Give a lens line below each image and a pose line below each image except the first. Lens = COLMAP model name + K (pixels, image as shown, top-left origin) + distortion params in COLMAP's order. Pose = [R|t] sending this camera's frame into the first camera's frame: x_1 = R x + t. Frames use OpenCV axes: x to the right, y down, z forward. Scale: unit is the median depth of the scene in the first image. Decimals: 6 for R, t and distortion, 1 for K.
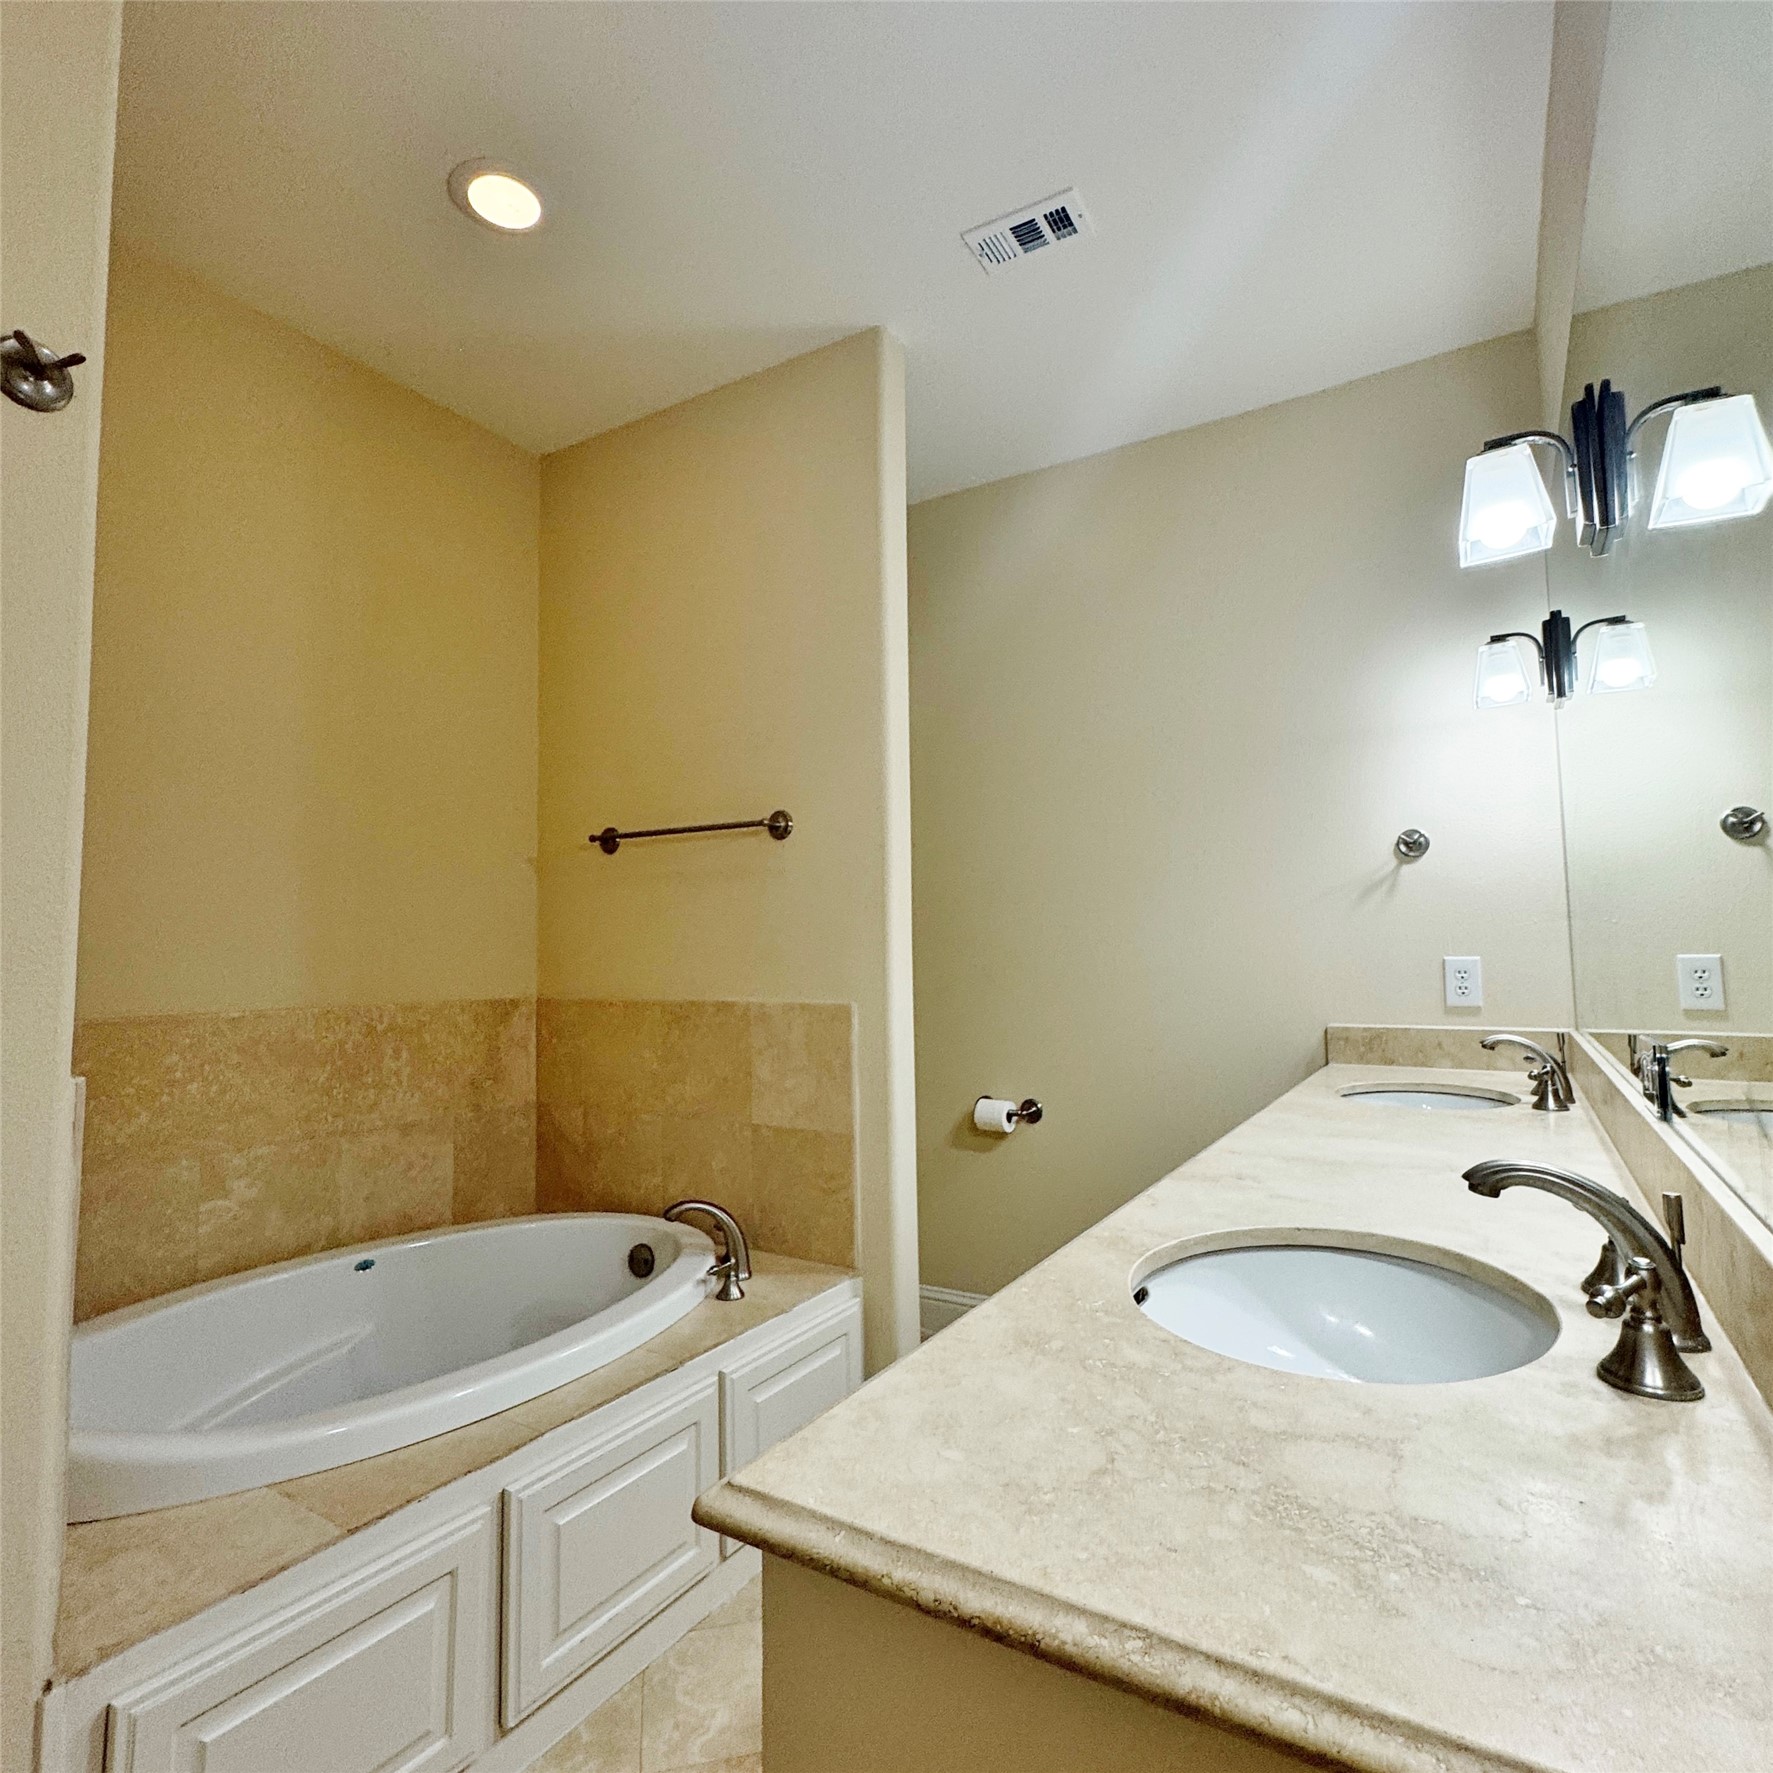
lens RADIAL K [[964.4, 0, 890.0], [0, 964.4, 884.0], [0, 0, 1]] dist [-0.004051, -0.000251]
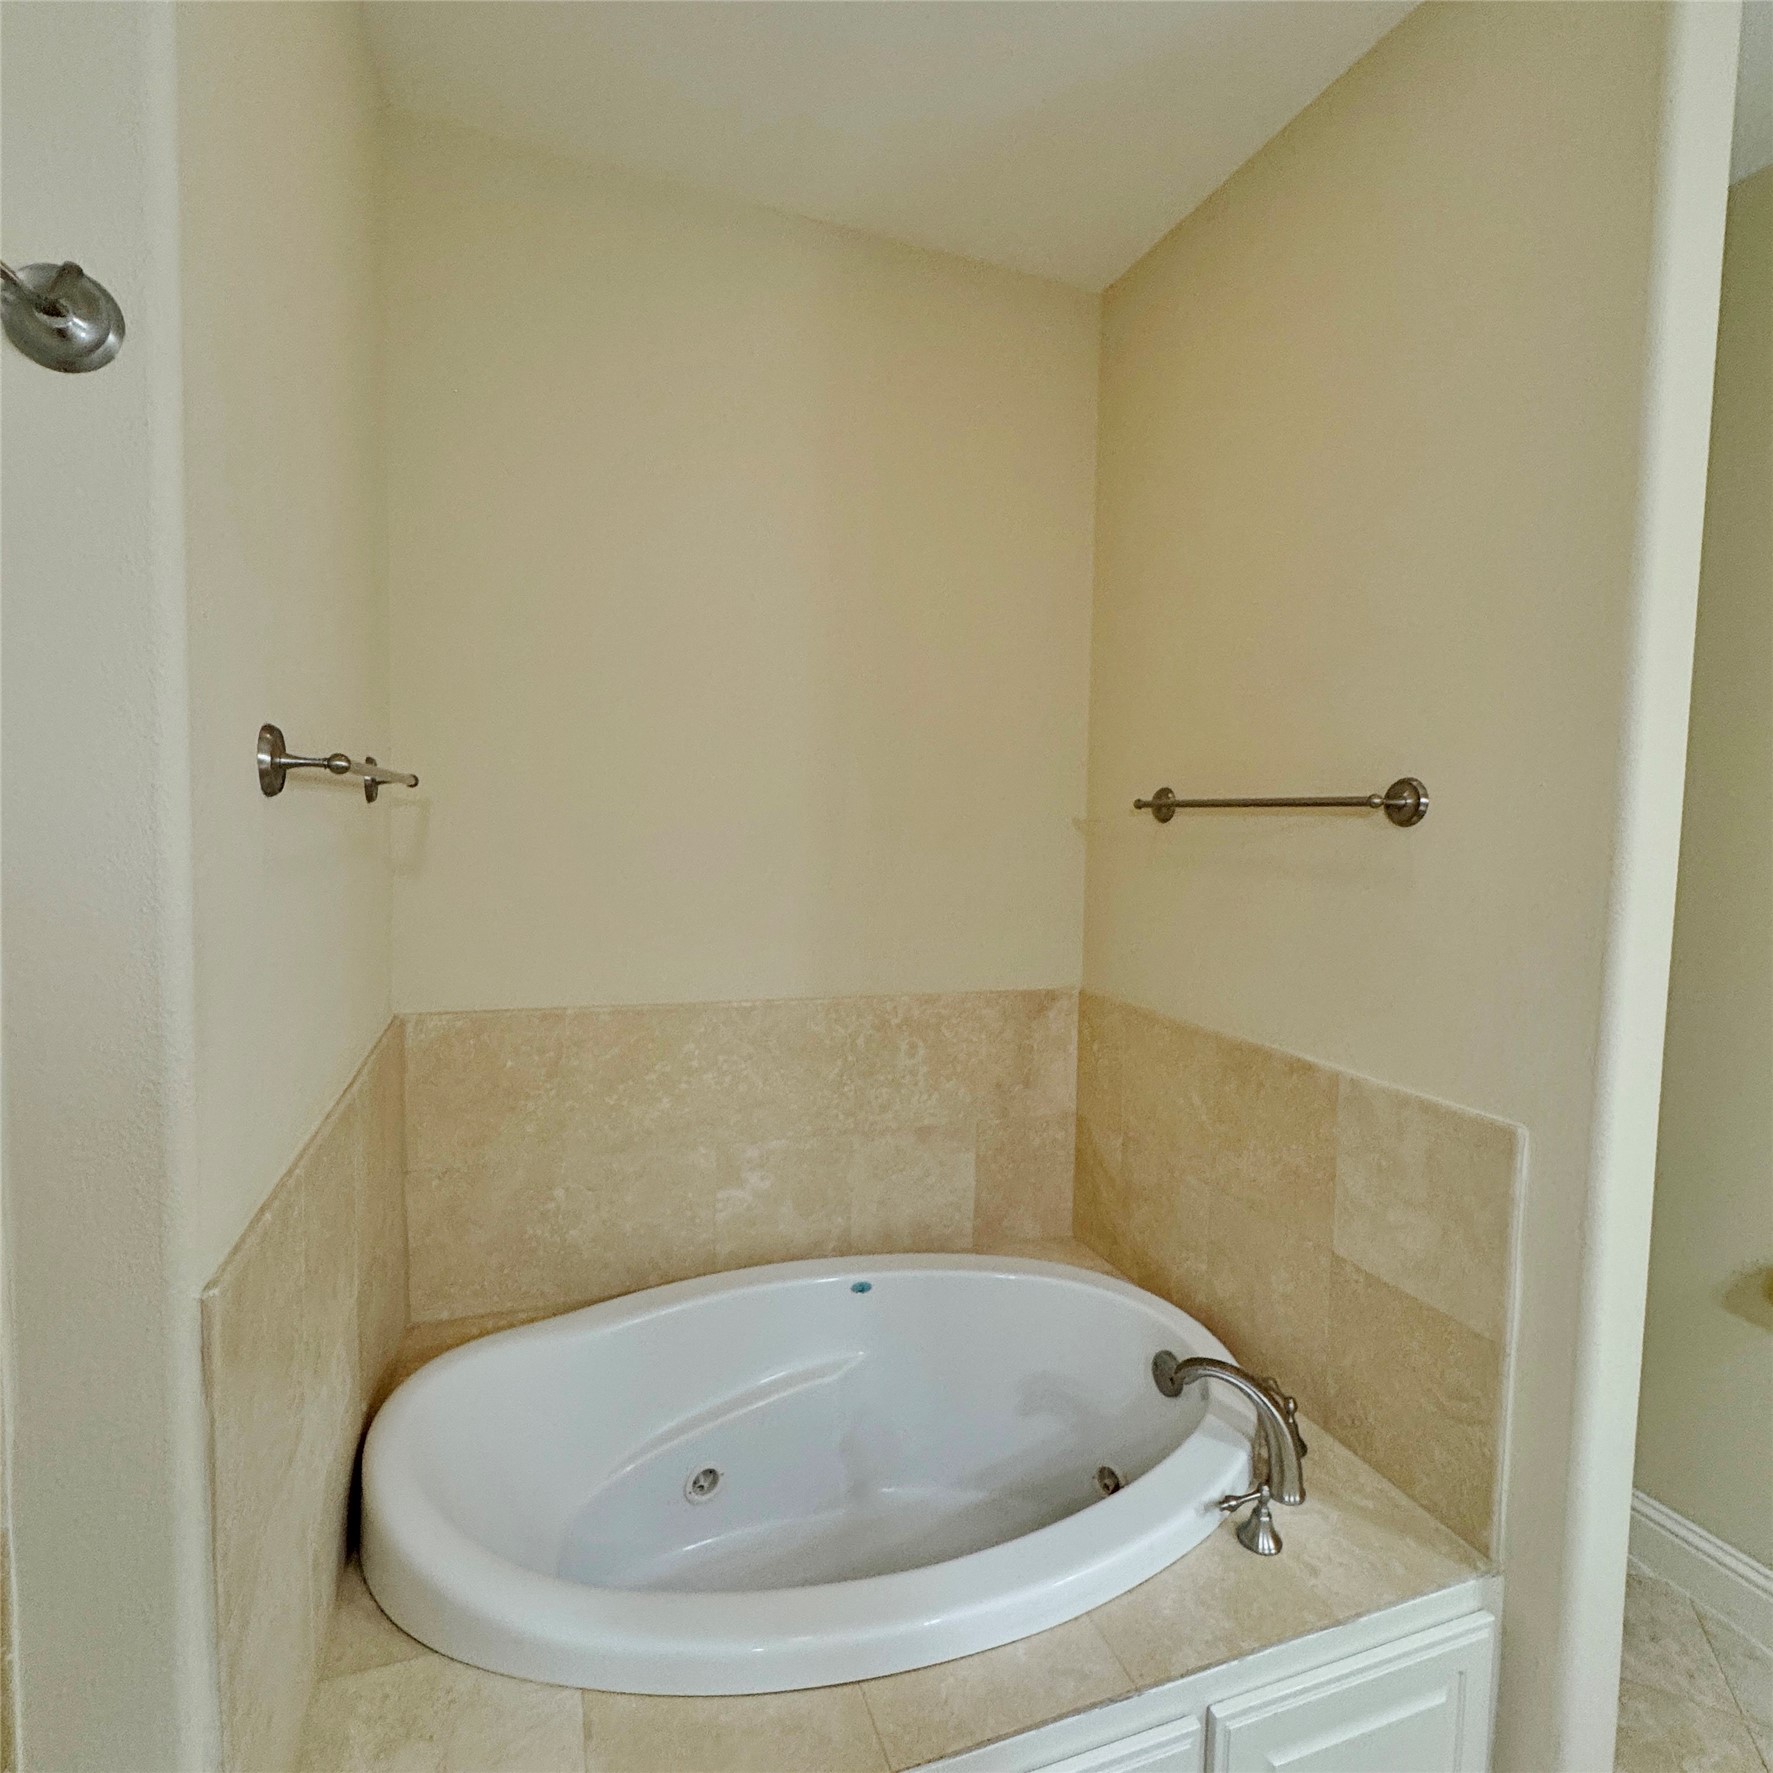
lens RADIAL K [[964.4, 0, 878.2], [0, 964.4, 890.7], [0, 0, 1]] dist [-0.004051, -0.000251]
pose [[0.782354, 0.069056, -0.618993, 0.006475], [0.005489, 0.993031, 0.117722, -0.079603], [0.622809, -0.095498, 0.776523, 0.313396]]
